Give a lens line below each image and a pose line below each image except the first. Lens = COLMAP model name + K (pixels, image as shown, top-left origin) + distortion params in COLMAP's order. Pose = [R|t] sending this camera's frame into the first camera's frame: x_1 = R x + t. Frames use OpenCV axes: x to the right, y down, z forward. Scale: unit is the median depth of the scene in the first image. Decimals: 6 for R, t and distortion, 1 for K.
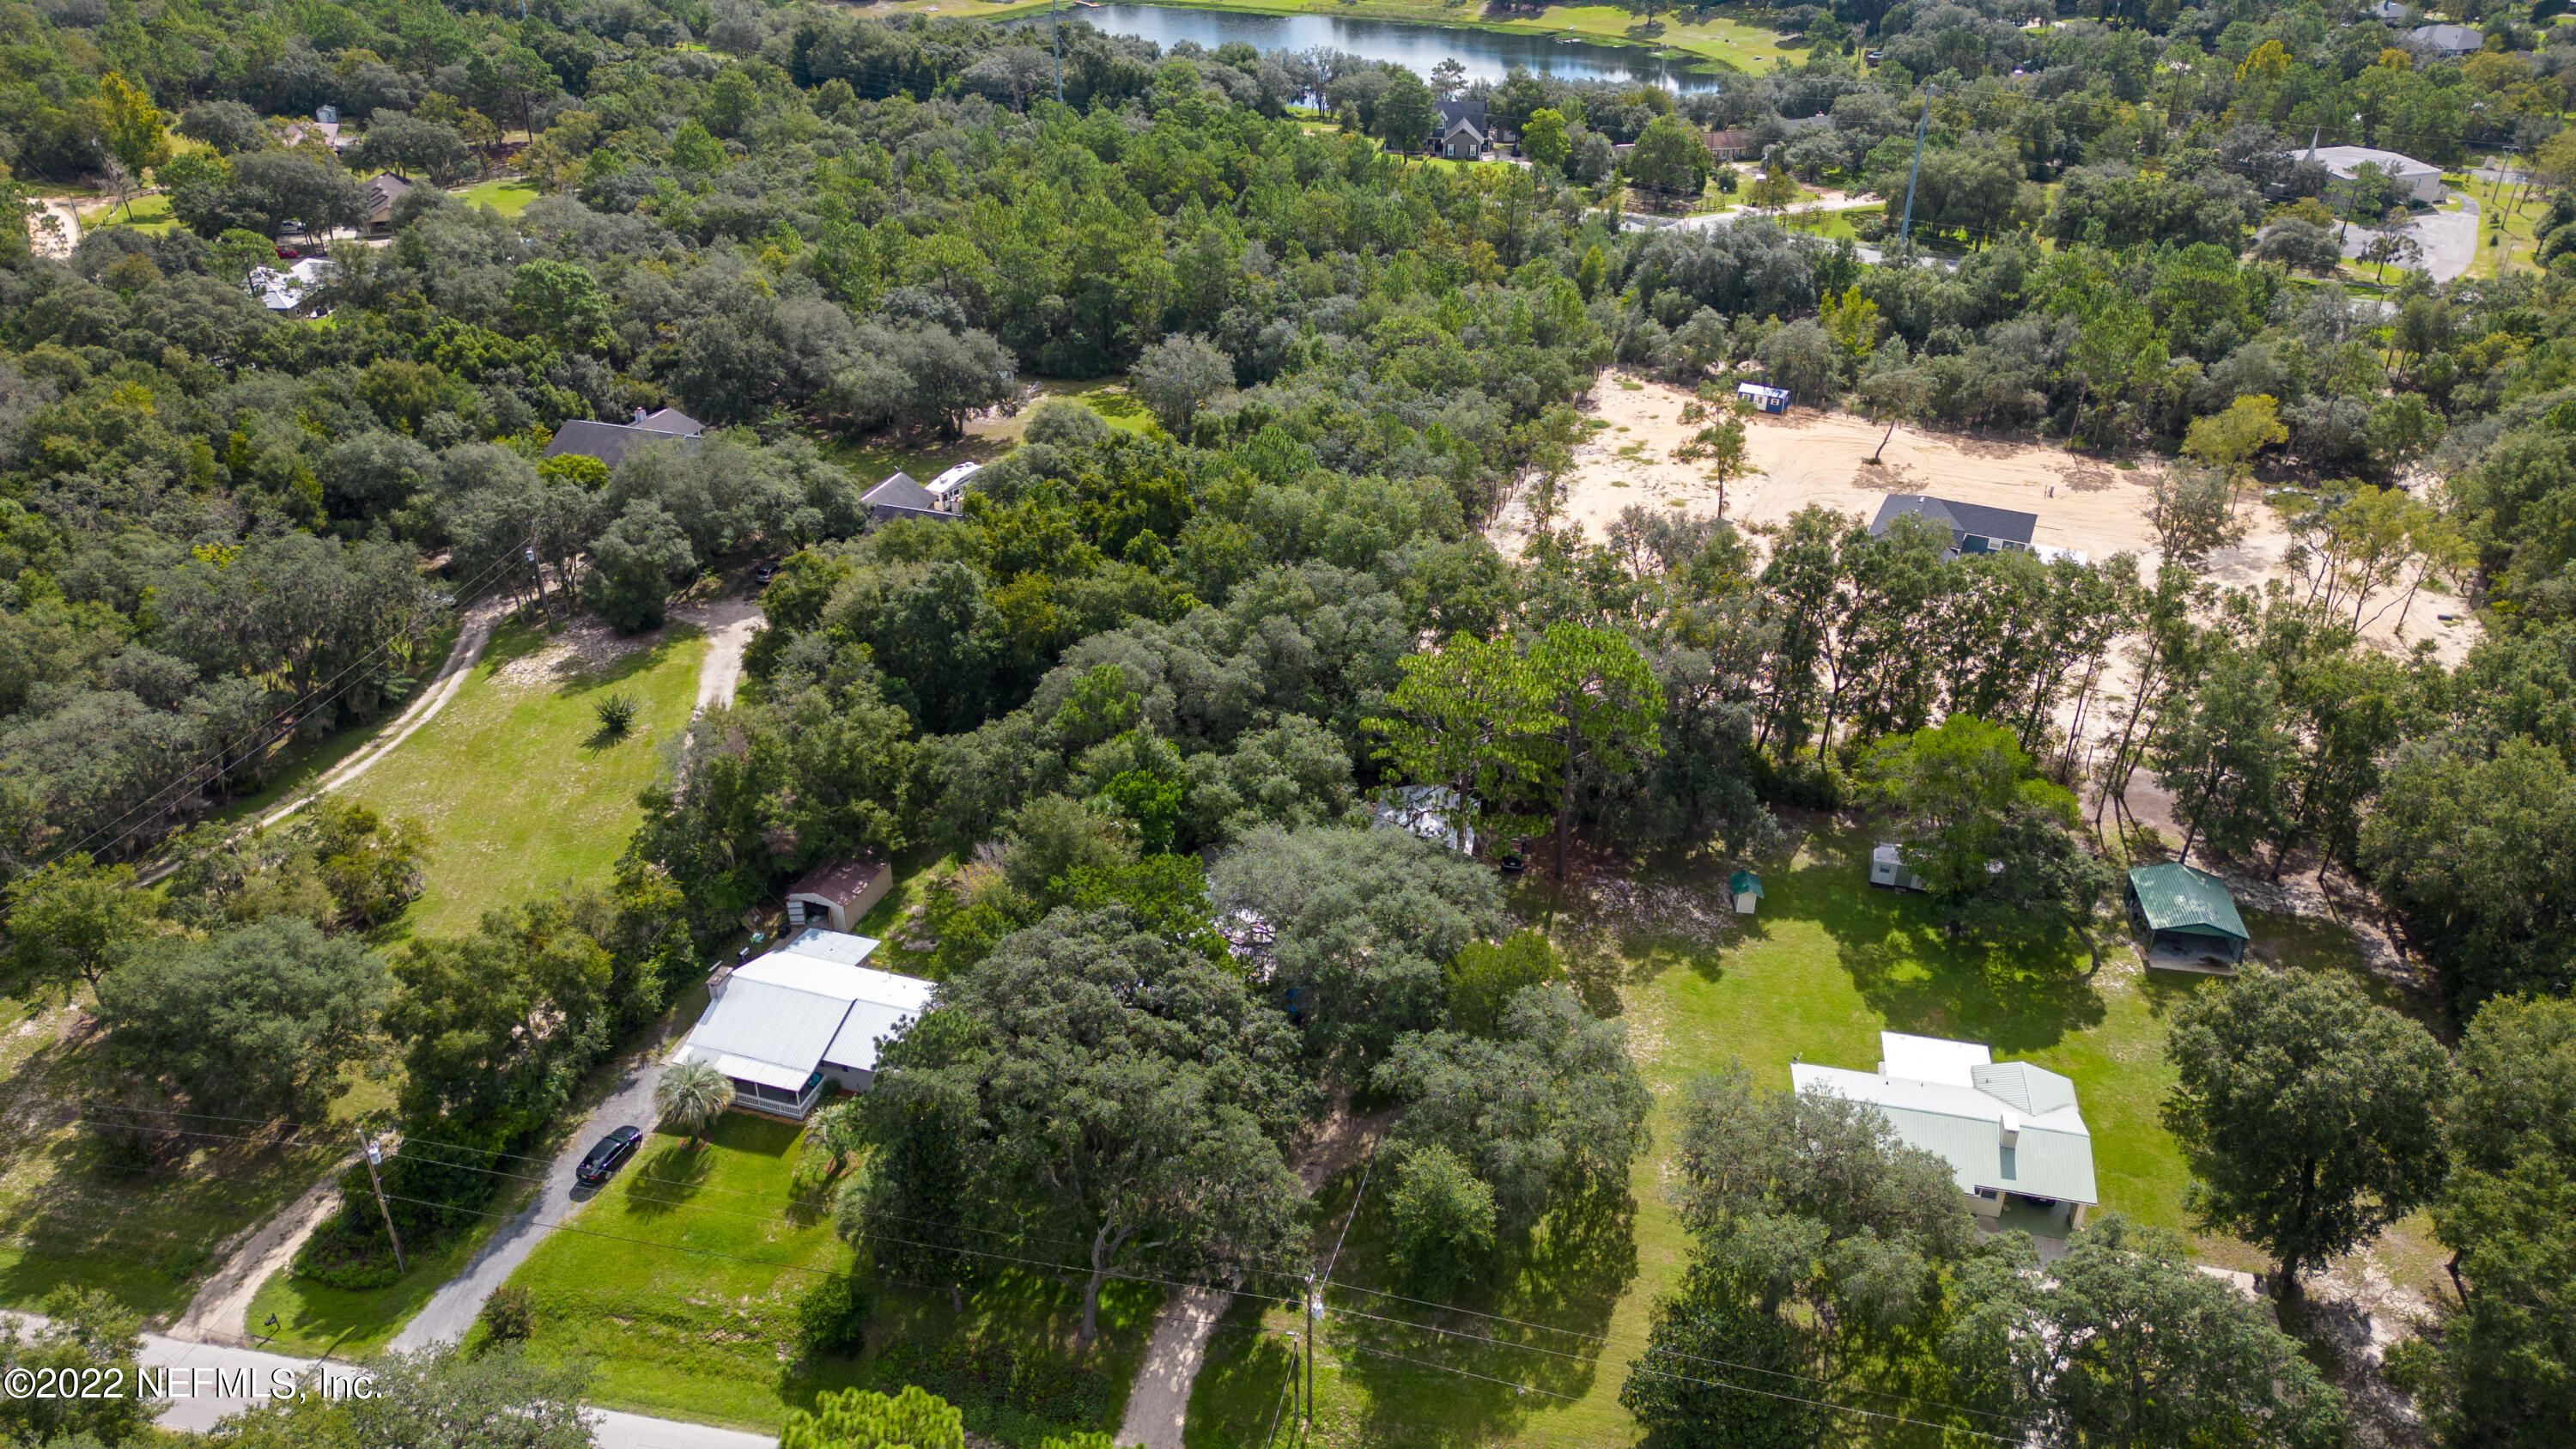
lens RADIAL K [[1800.7, 0, 1290.7], [0, 1800.7, 722.7], [0, 0, 1]] dist [0.073938, -0.071787]
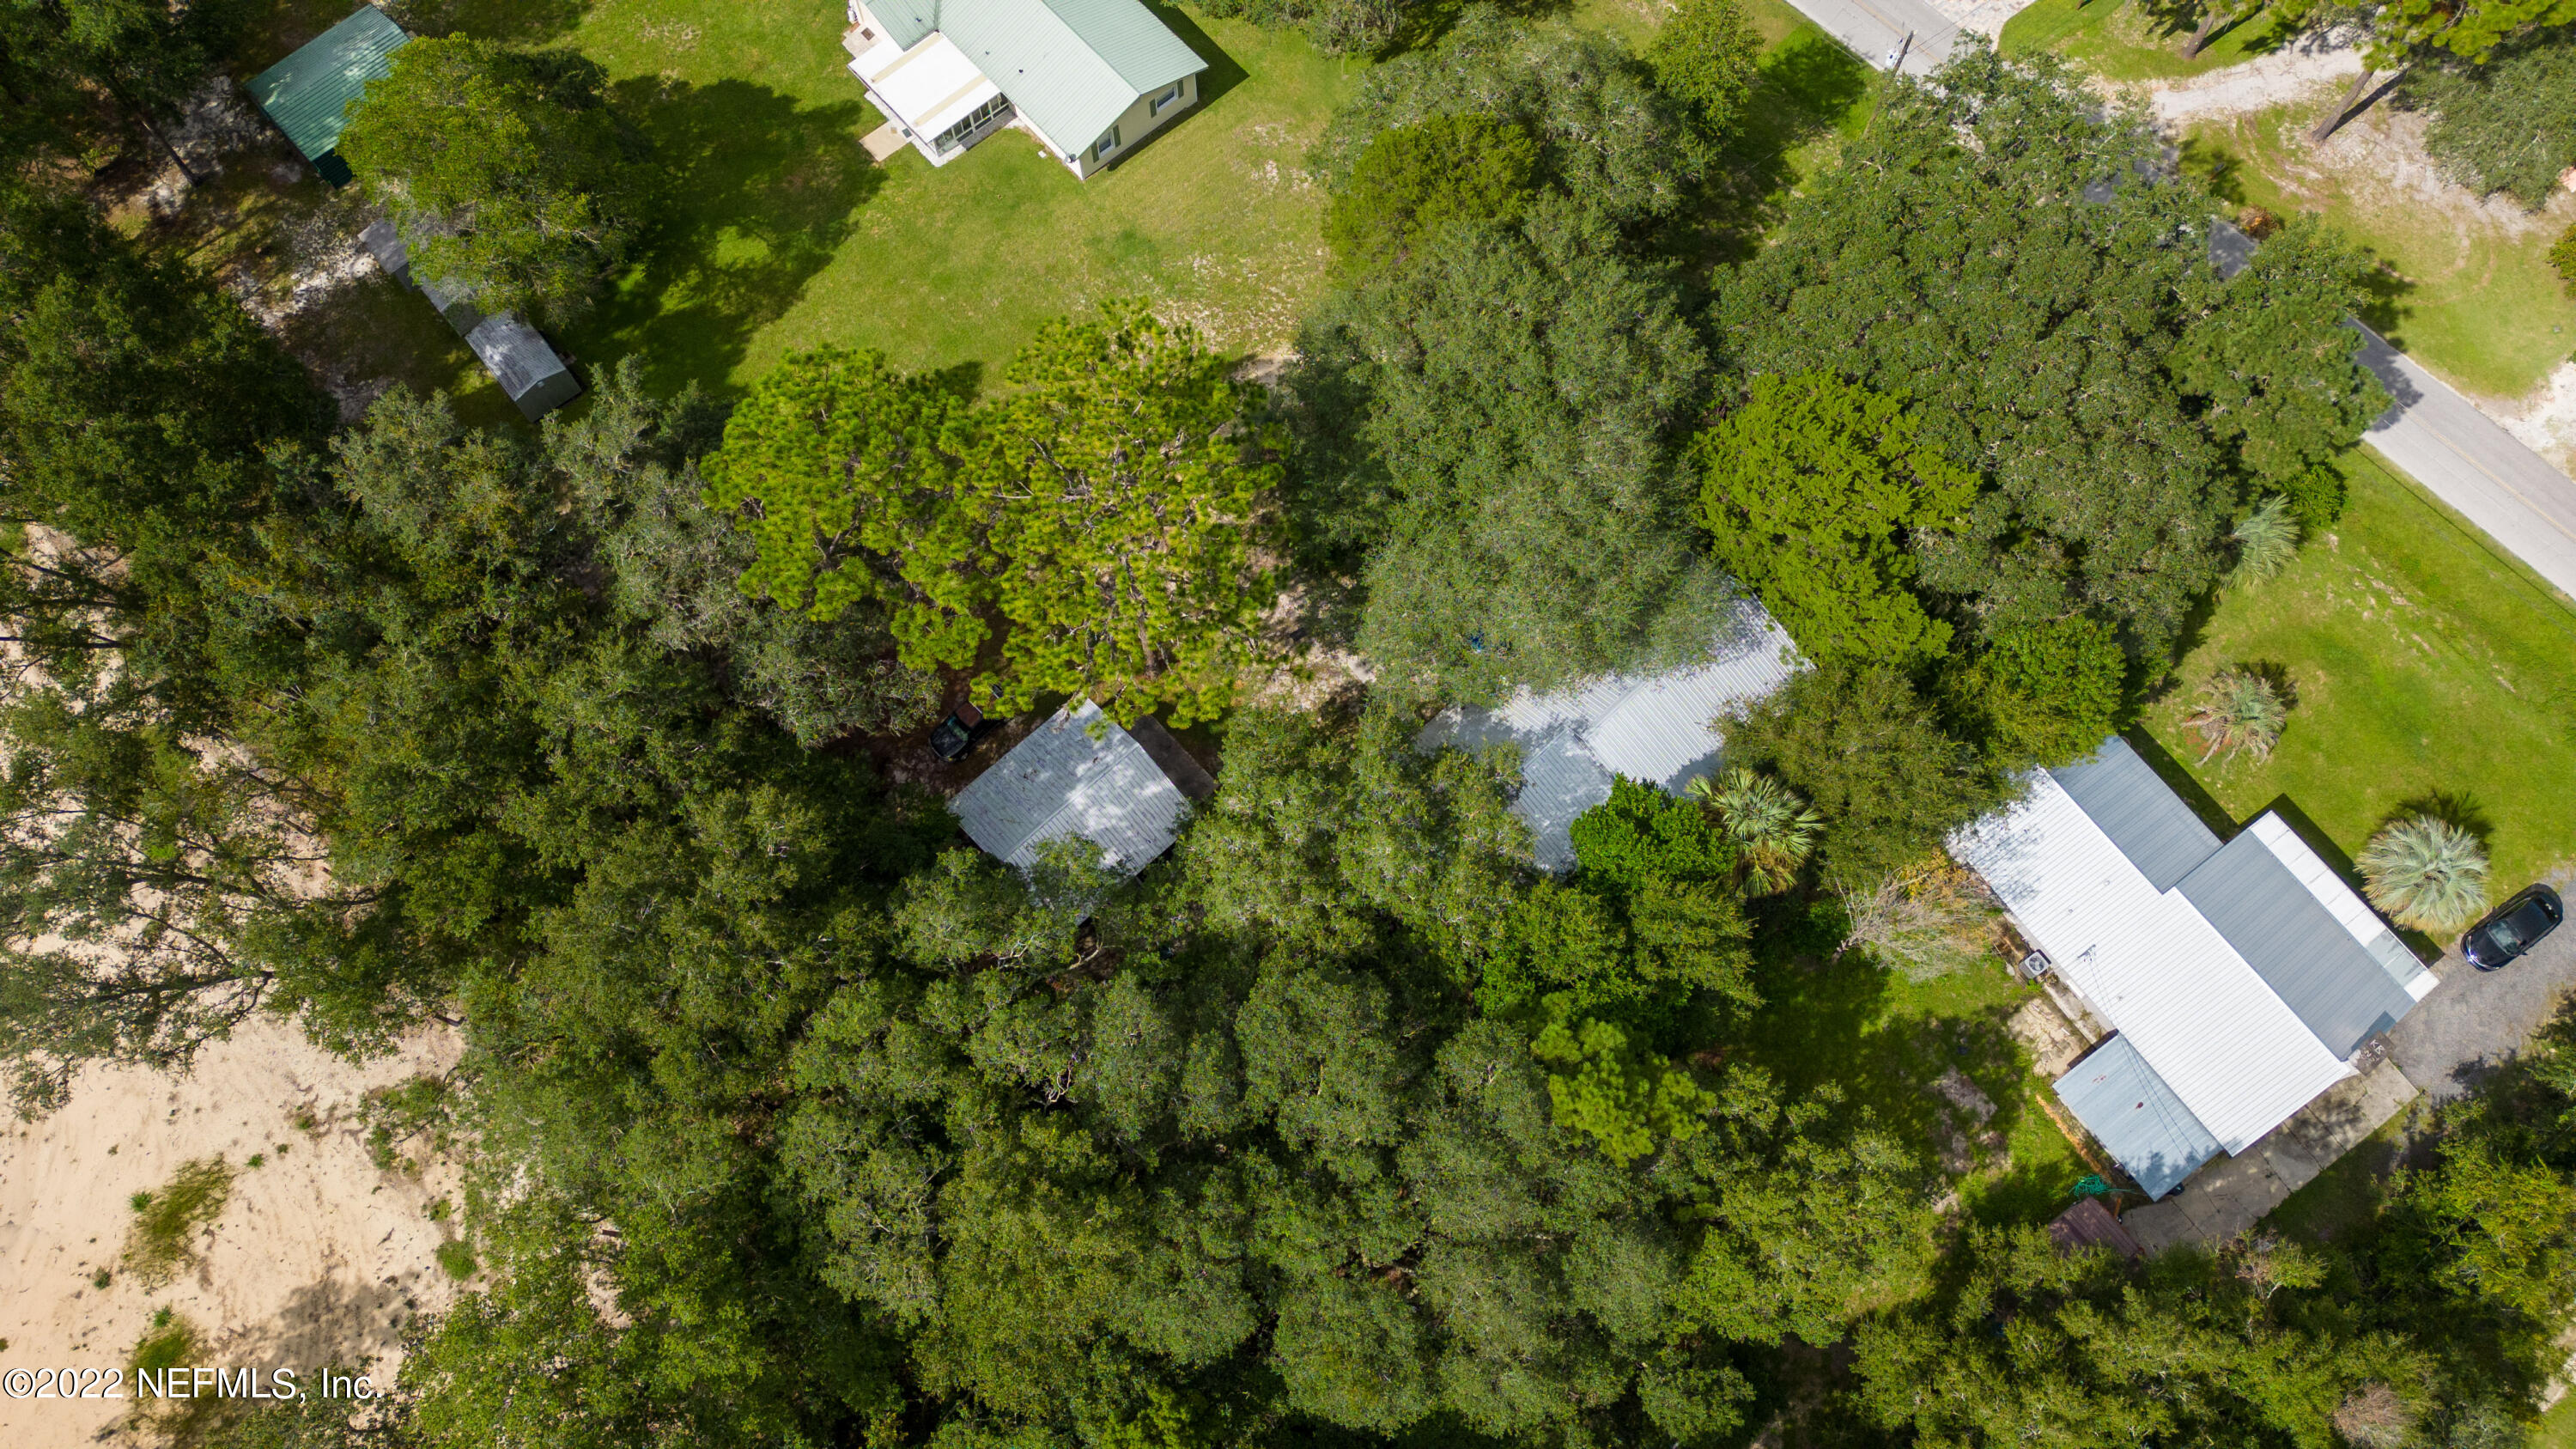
lens RADIAL K [[1812.5, 0, 1293.8], [0, 1812.5, 716.2], [0, 0, 1]] dist [0.065015, -0.056919]
pose [[-0.806102, -0.551263, 0.215195, -0.084256], [0.291561, -0.053523, 0.955054, -0.457403], [-0.514967, 0.832613, 0.203871, 0.827505]]
